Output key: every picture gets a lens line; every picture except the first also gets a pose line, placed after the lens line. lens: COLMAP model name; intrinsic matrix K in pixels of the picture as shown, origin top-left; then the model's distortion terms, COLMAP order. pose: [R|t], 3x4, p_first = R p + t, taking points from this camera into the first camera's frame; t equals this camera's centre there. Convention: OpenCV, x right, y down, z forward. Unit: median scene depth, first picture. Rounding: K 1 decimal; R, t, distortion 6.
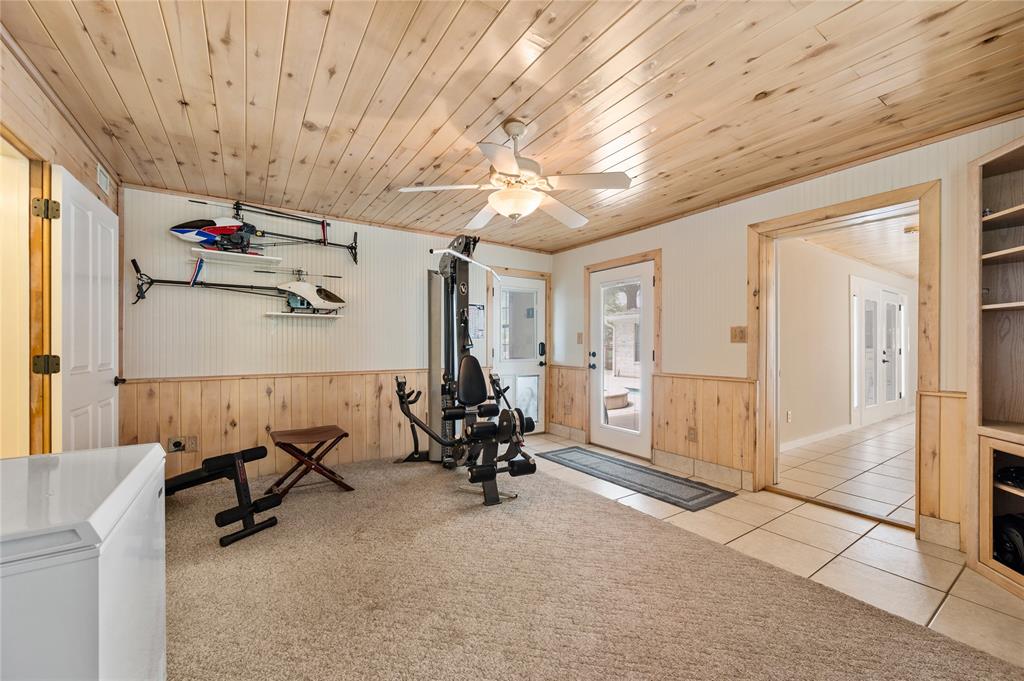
lens RADIAL K [[402.8, 0, 515.7], [0, 402.8, 344.4], [0, 0, 1]] dist [0.000970, 0.000023]
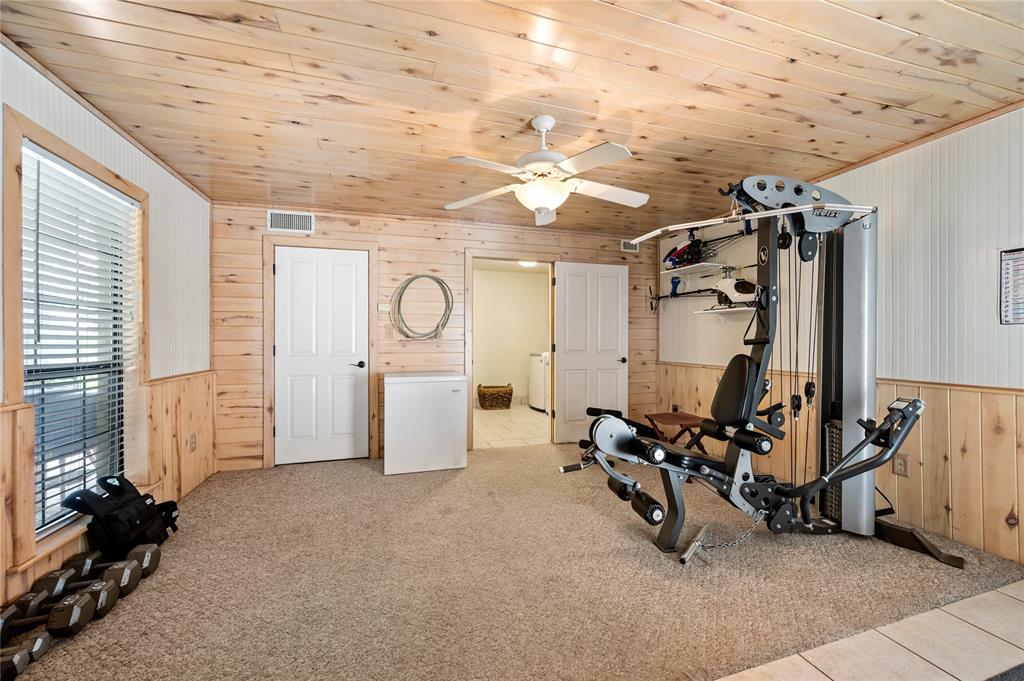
lens RADIAL K [[402.8, 0, 515.7], [0, 402.8, 344.4], [0, 0, 1]] dist [0.000970, 0.000023]
pose [[-0.278176, 0.011230, -0.960465, 0.688341], [0.002831, 0.999937, 0.010871, 0.001118], [0.960526, 0.000305, -0.278190, 0.866084]]
